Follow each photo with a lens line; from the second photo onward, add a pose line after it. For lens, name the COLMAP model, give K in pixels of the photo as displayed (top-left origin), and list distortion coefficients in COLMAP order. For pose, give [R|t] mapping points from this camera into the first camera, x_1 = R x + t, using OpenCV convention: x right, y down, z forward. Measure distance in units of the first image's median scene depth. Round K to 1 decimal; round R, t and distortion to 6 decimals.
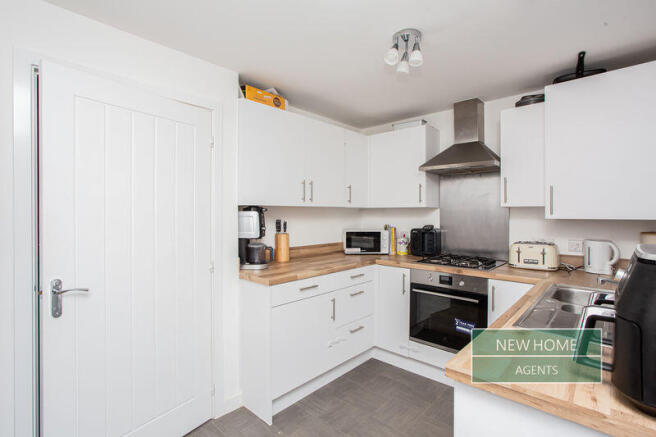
lens RADIAL K [[318.5, 0, 328.6], [0, 318.5, 216.9], [0, 0, 1]] dist [-0.057307, 0.036061]
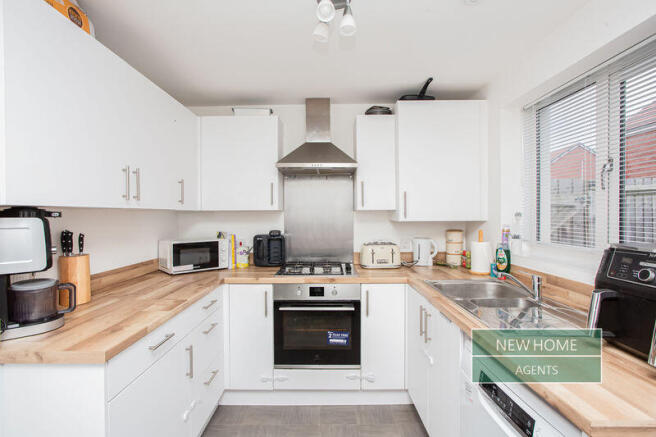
lens RADIAL K [[318.5, 0, 328.6], [0, 318.5, 216.9], [0, 0, 1]] dist [-0.057307, 0.036061]
pose [[0.737028, -0.010961, 0.675773, -0.189291], [0.013812, 0.999904, 0.001154, -0.011460], [-0.675721, 0.008483, 0.737109, 0.274528]]
